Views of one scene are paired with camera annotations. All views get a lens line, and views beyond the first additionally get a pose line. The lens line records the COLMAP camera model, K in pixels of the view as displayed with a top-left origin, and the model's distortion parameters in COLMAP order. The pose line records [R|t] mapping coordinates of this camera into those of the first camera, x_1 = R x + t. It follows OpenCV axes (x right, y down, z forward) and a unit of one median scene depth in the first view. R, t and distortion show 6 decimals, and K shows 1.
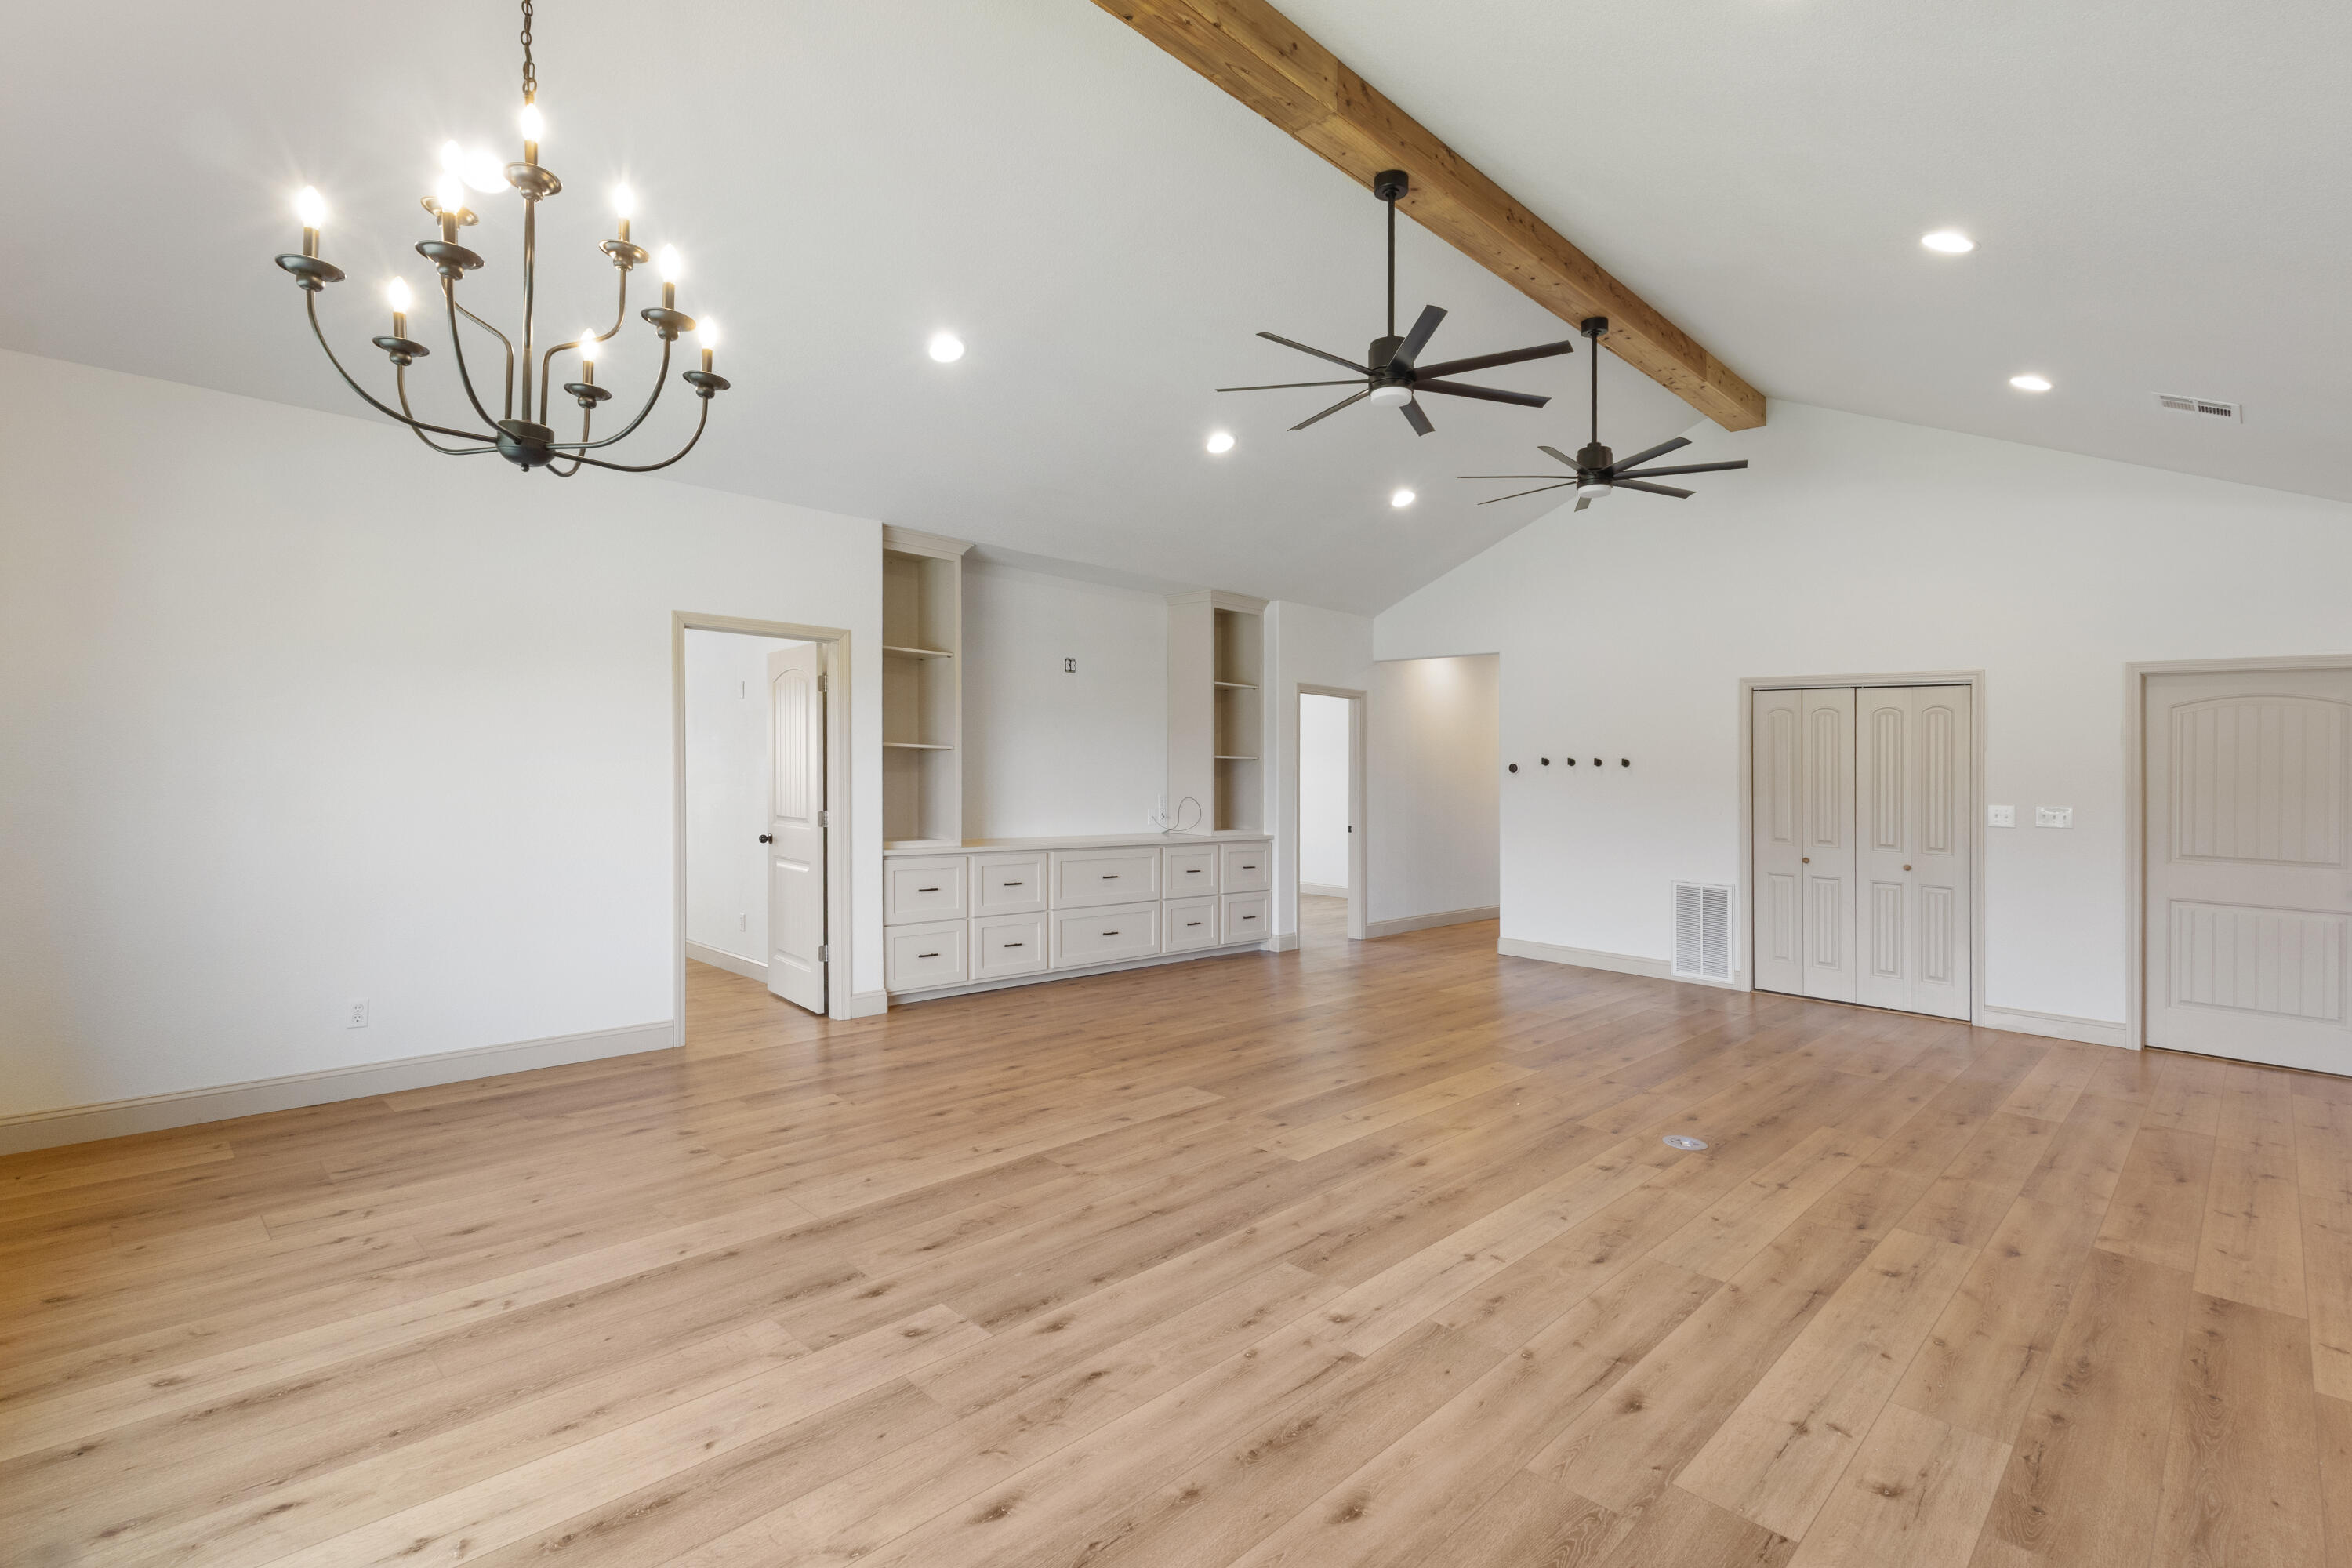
lens RADIAL K [[1102.8, 0, 1184.3], [0, 1102.8, 772.6], [0, 0, 1]] dist [0.011379, 0.000275]
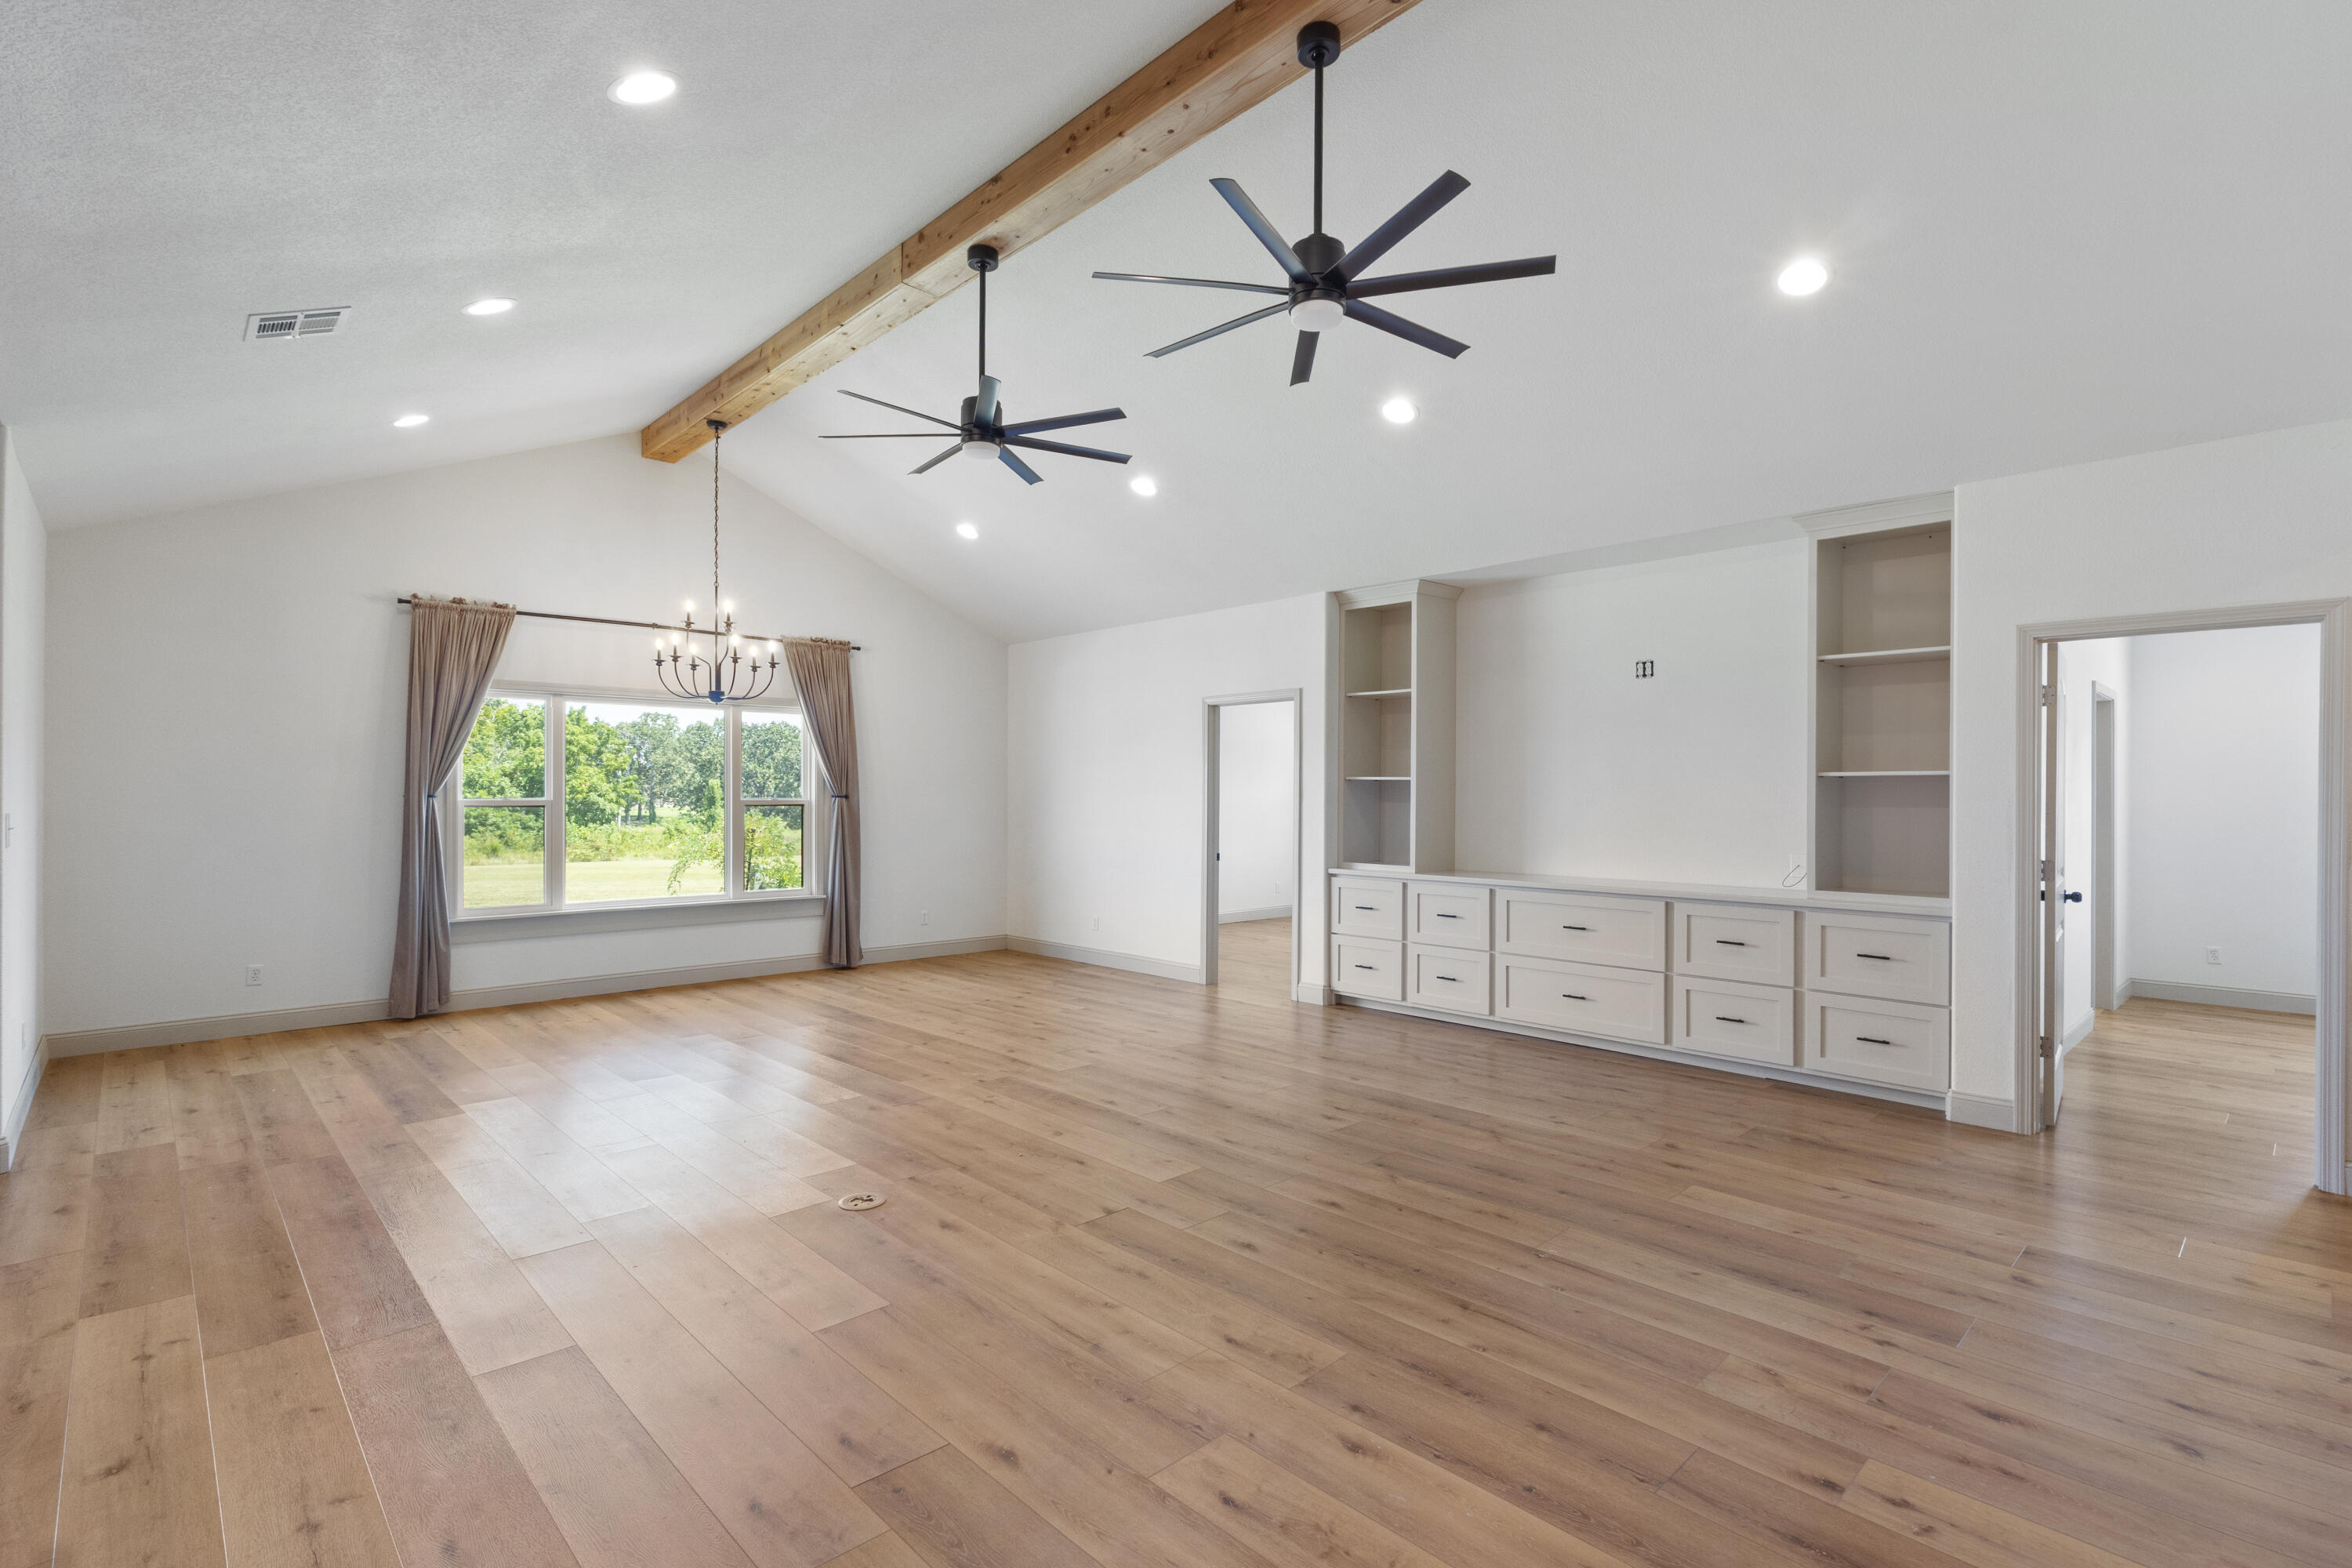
lens RADIAL K [[1102.8, 0, 1184.0], [0, 1102.8, 801.9], [0, 0, 1]] dist [0.011379, 0.000275]
pose [[-0.038929, -0.018722, -0.999067, 1.091408], [-0.004426, 0.999818, -0.018563, 0.025068], [0.999232, 0.003699, -0.039005, 1.057658]]
